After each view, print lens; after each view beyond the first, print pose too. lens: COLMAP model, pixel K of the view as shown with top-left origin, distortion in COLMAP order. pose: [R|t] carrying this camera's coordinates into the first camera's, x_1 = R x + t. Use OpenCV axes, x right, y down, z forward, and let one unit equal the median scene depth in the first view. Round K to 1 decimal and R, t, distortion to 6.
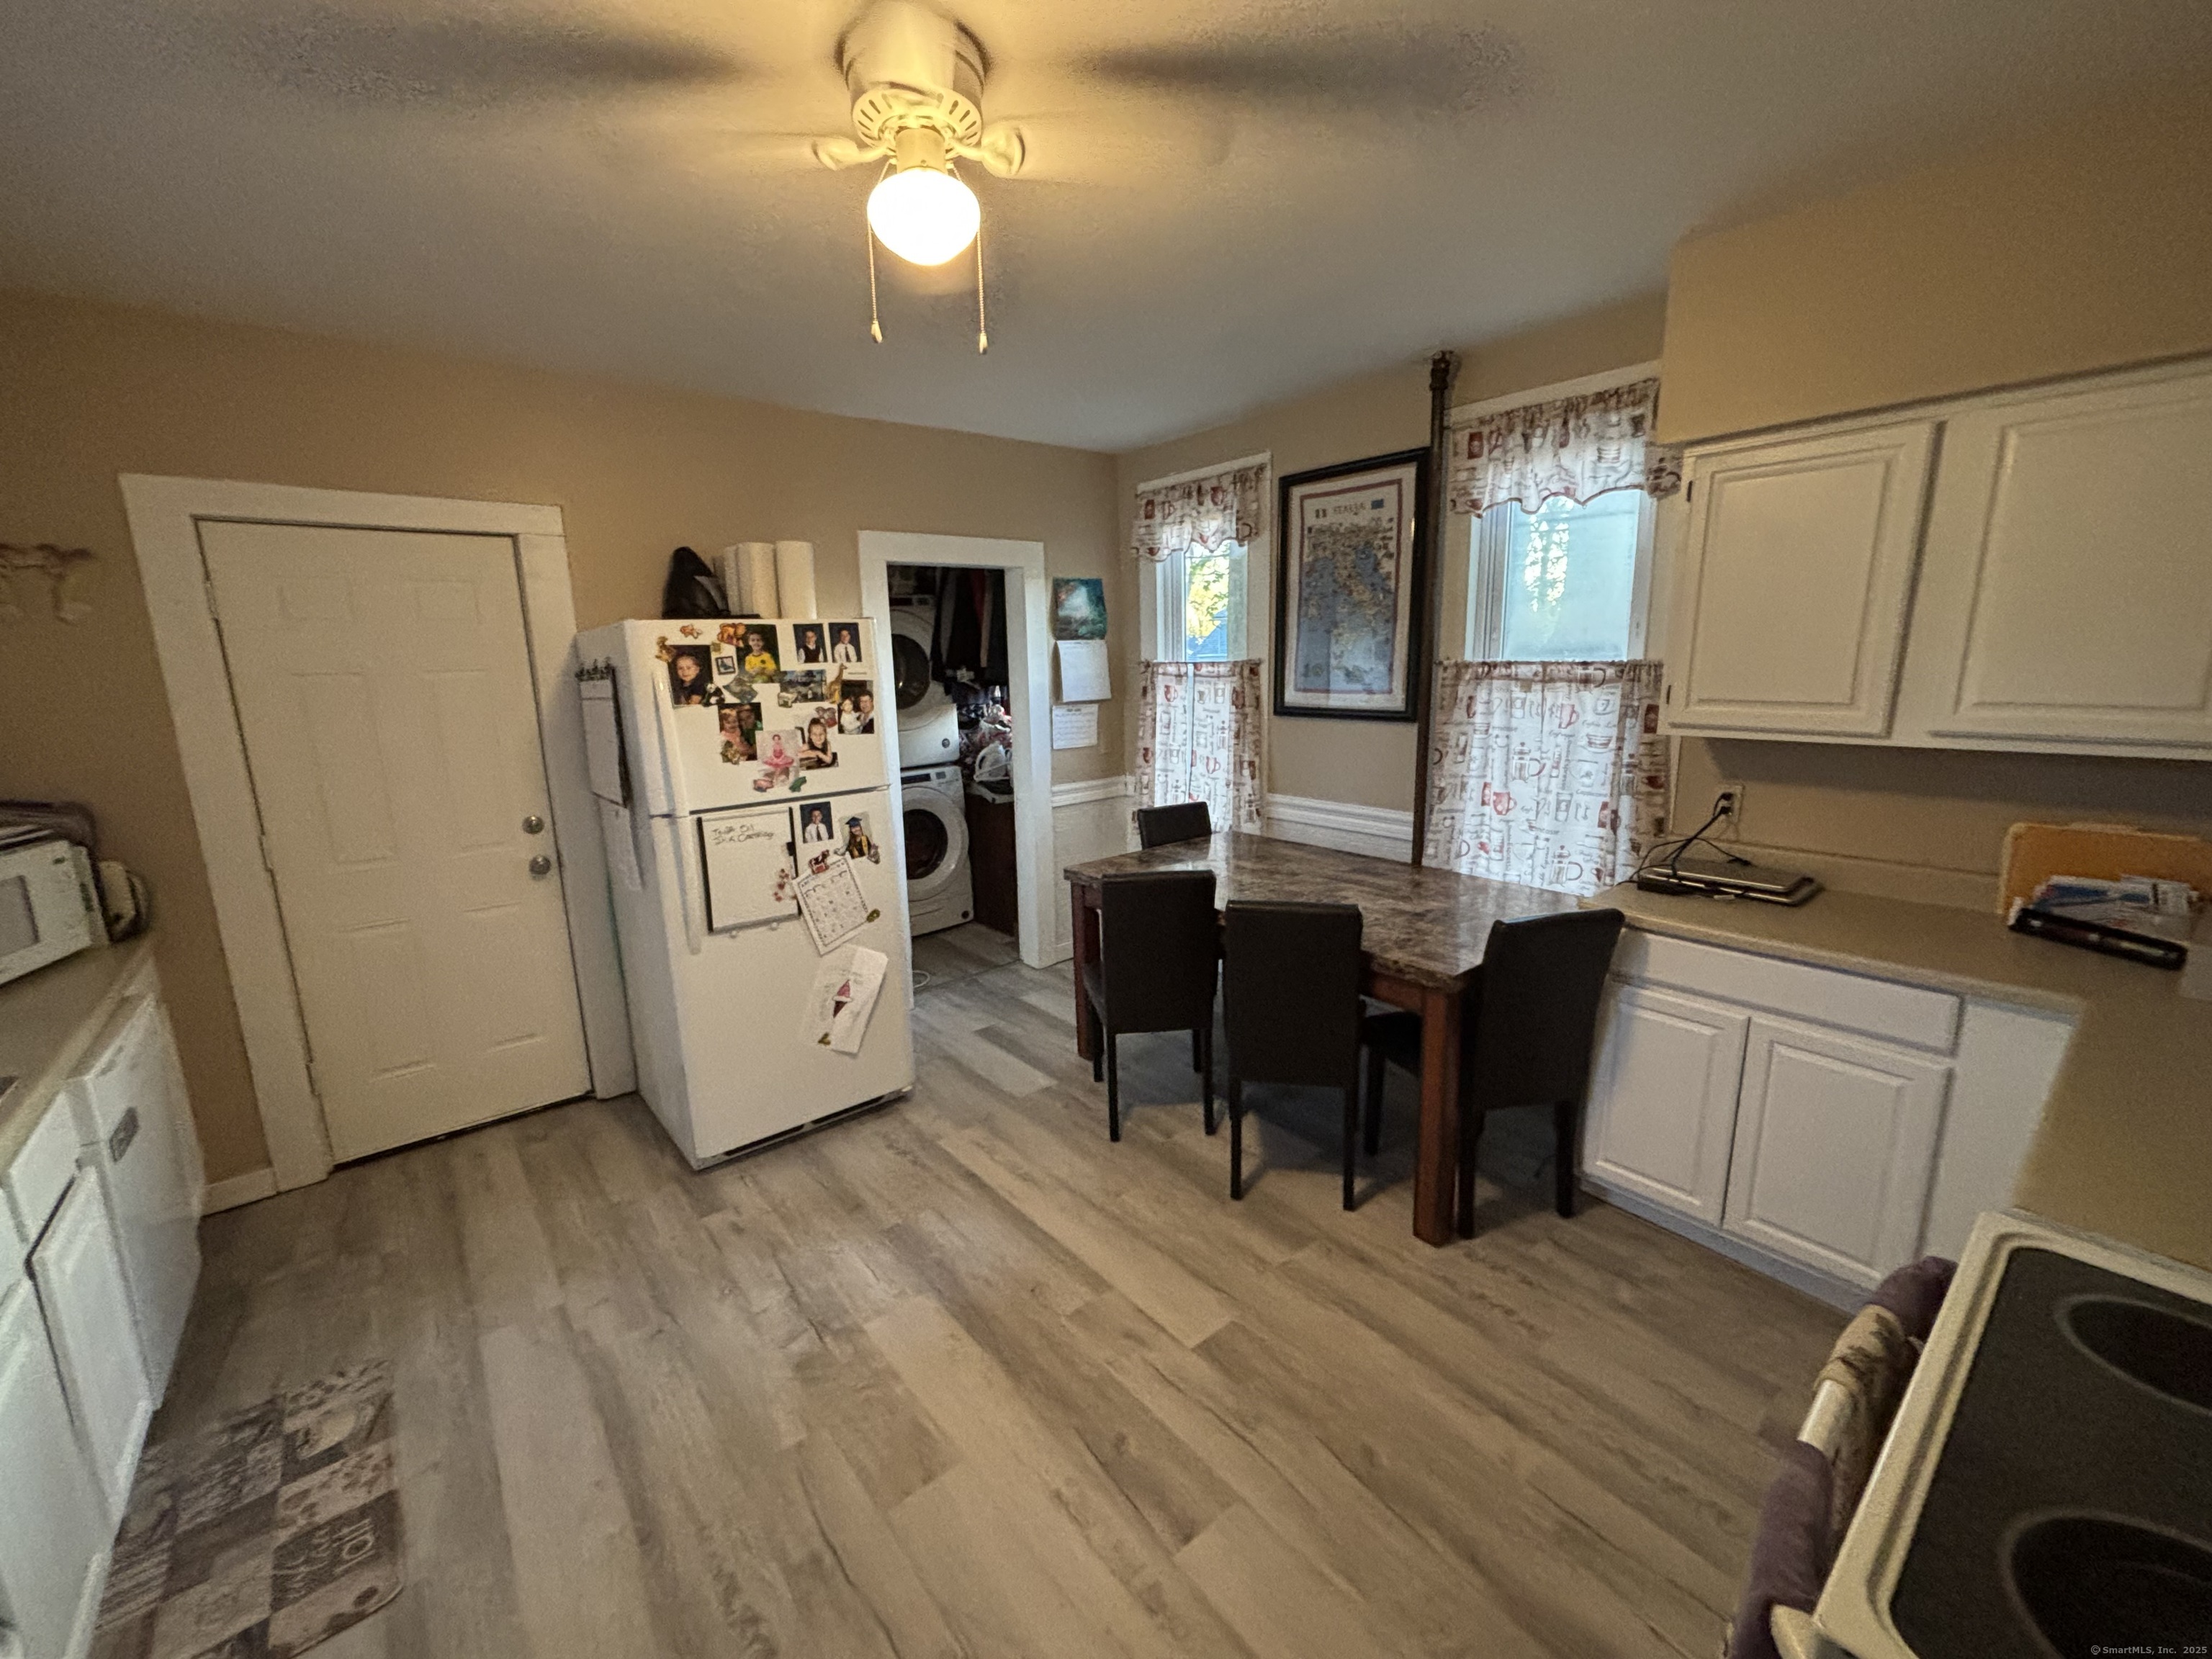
lens RADIAL K [[891.2, 0, 1106.0], [0, 891.2, 829.5], [0, 0, 1]] dist [-0.030352, -0.000208]
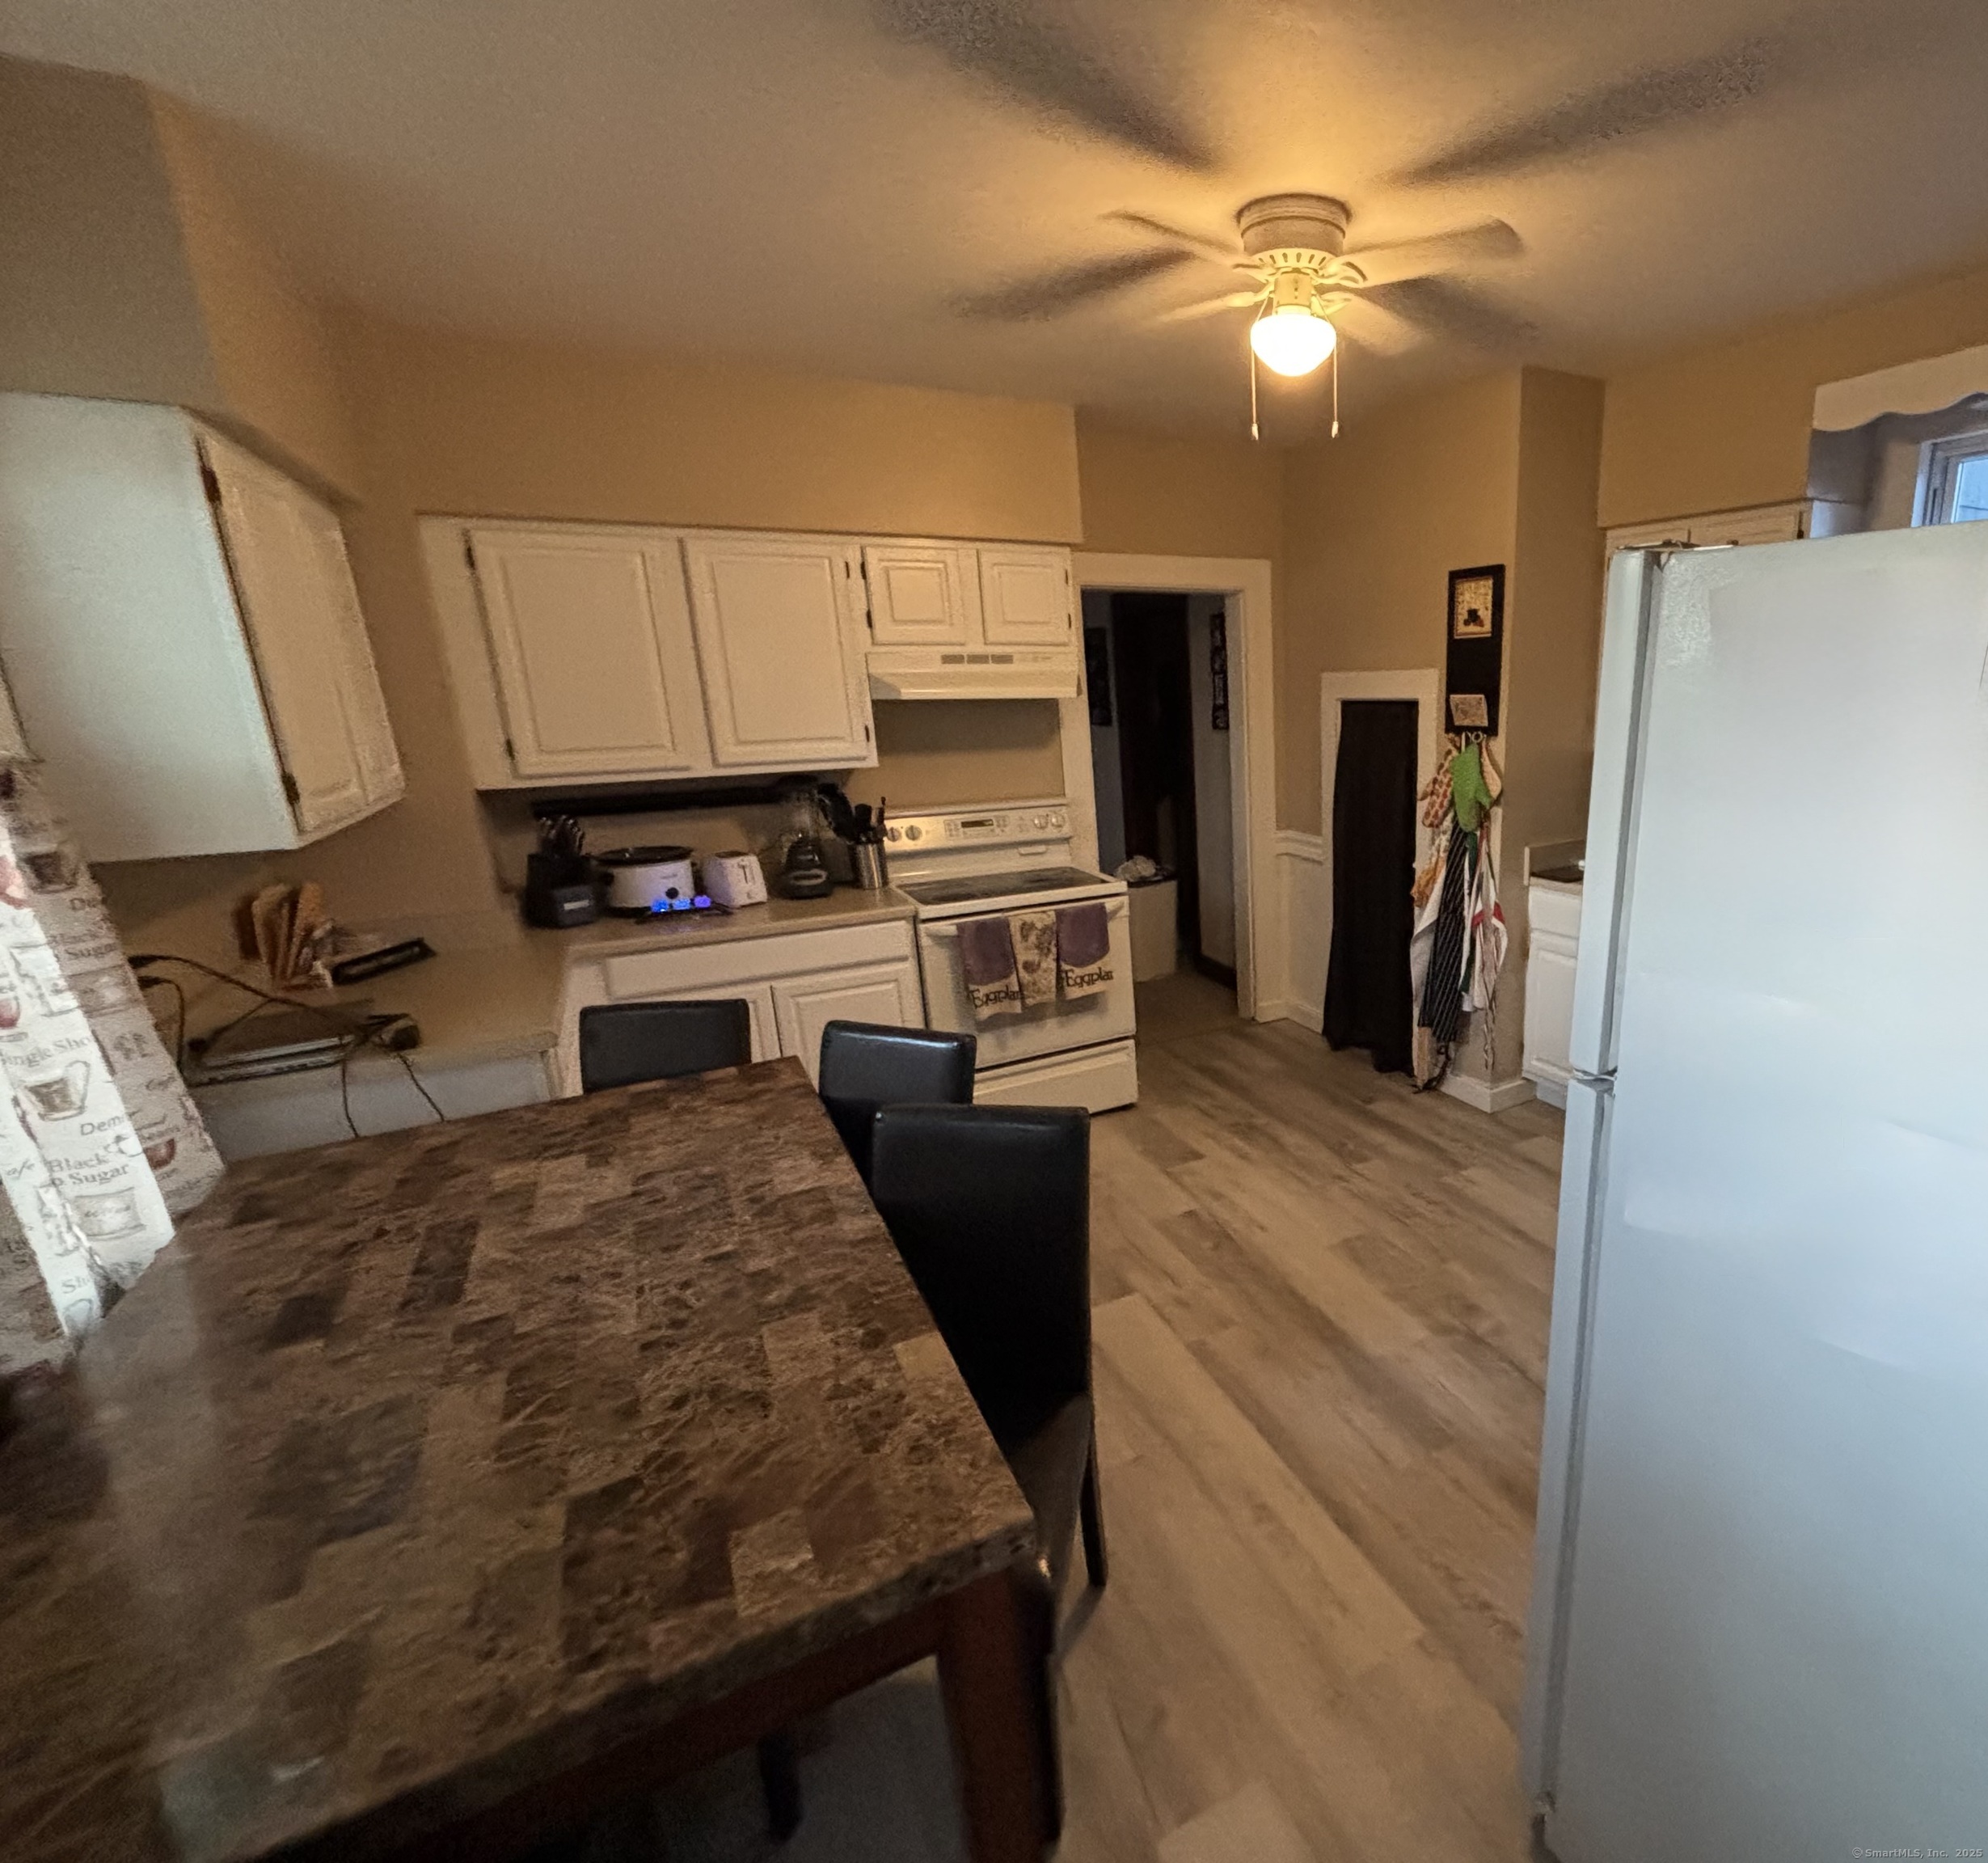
lens RADIAL K [[1004.8, 0, 1264.6], [0, 1004.8, 937.9], [0, 0, 1]] dist [0.002601, 0.000160]
pose [[-0.989297, 0.006200, 0.145784, -0.201602], [0.068232, 0.902790, 0.424634, -0.293032], [-0.128980, 0.430037, -0.893550, 1.478024]]
